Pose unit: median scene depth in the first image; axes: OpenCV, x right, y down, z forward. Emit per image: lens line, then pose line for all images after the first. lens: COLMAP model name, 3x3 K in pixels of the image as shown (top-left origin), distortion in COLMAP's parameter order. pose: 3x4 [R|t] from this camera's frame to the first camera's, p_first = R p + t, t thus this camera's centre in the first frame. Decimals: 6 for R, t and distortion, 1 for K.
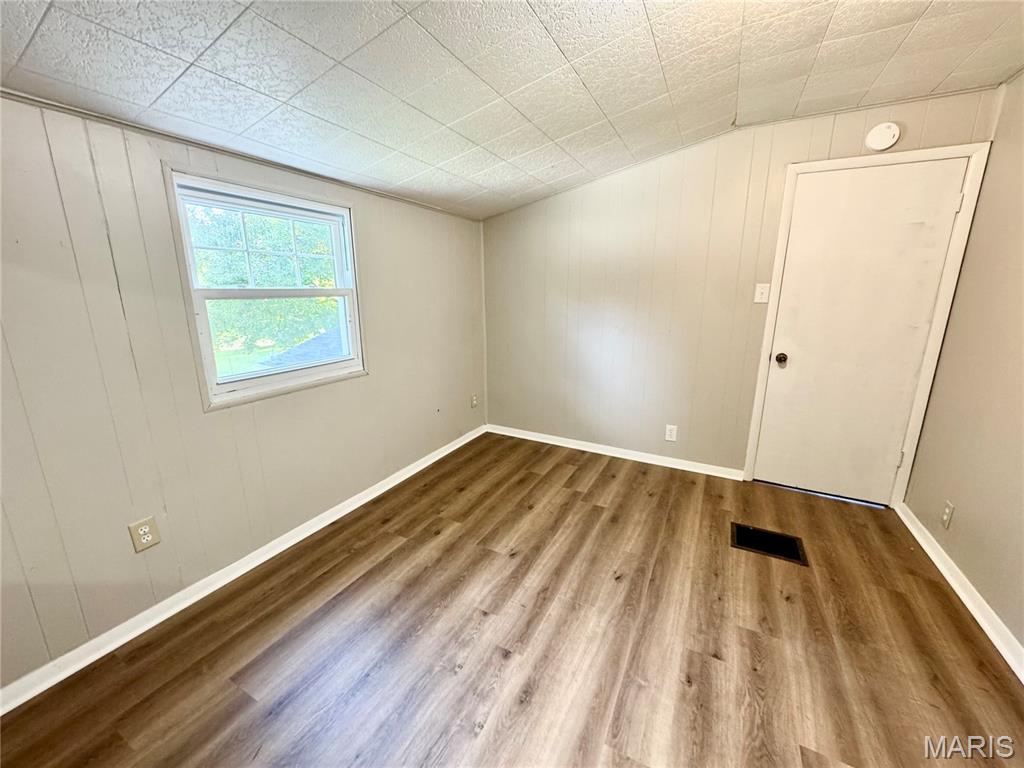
lens RADIAL K [[408.8, 0, 509.6], [0, 408.8, 385.4], [0, 0, 1]] dist [-0.002220, -0.000139]
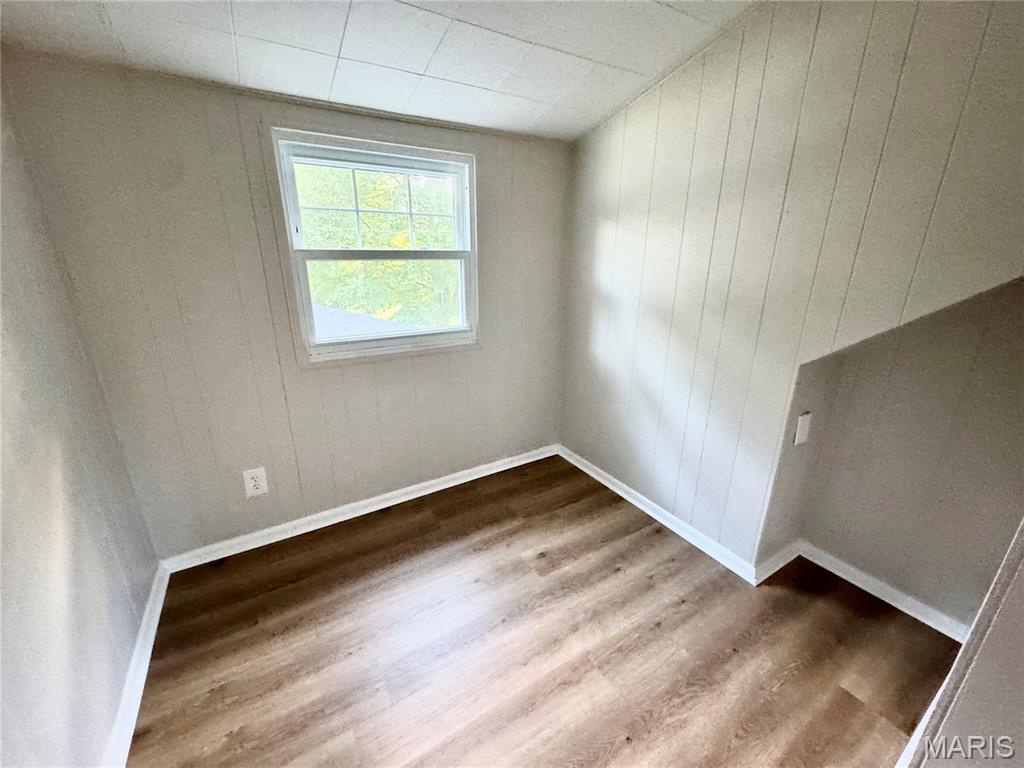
lens RADIAL K [[408.8, 0, 511.0], [0, 408.8, 387.4], [0, 0, 1]] dist [-0.002220, -0.000139]
pose [[0.864330, 0.174886, -0.471538, 0.197569], [-0.128511, 0.983267, 0.129119, -0.089353], [0.486229, -0.051003, 0.872342, 0.318063]]
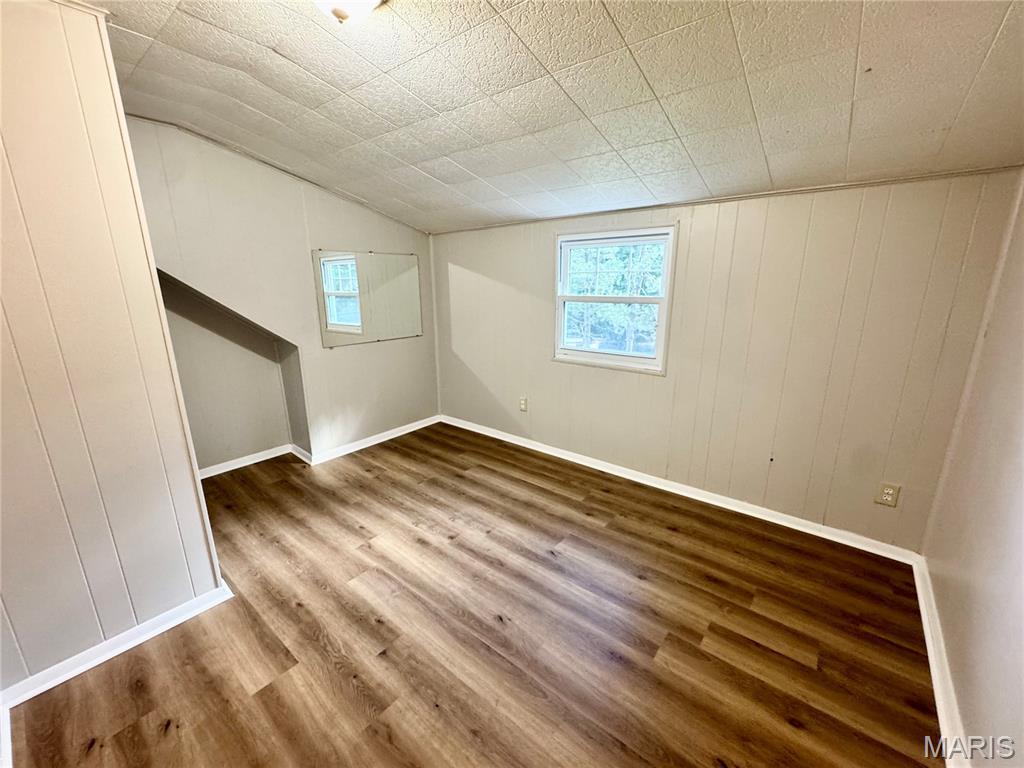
lens RADIAL K [[408.8, 0, 512.7], [0, 408.8, 386.3], [0, 0, 1]] dist [-0.002220, -0.000139]
pose [[-0.197143, 0.244106, -0.949498, 1.014863], [-0.220870, 0.932548, 0.285607, -0.294451], [0.955171, 0.266021, -0.129929, 1.006509]]
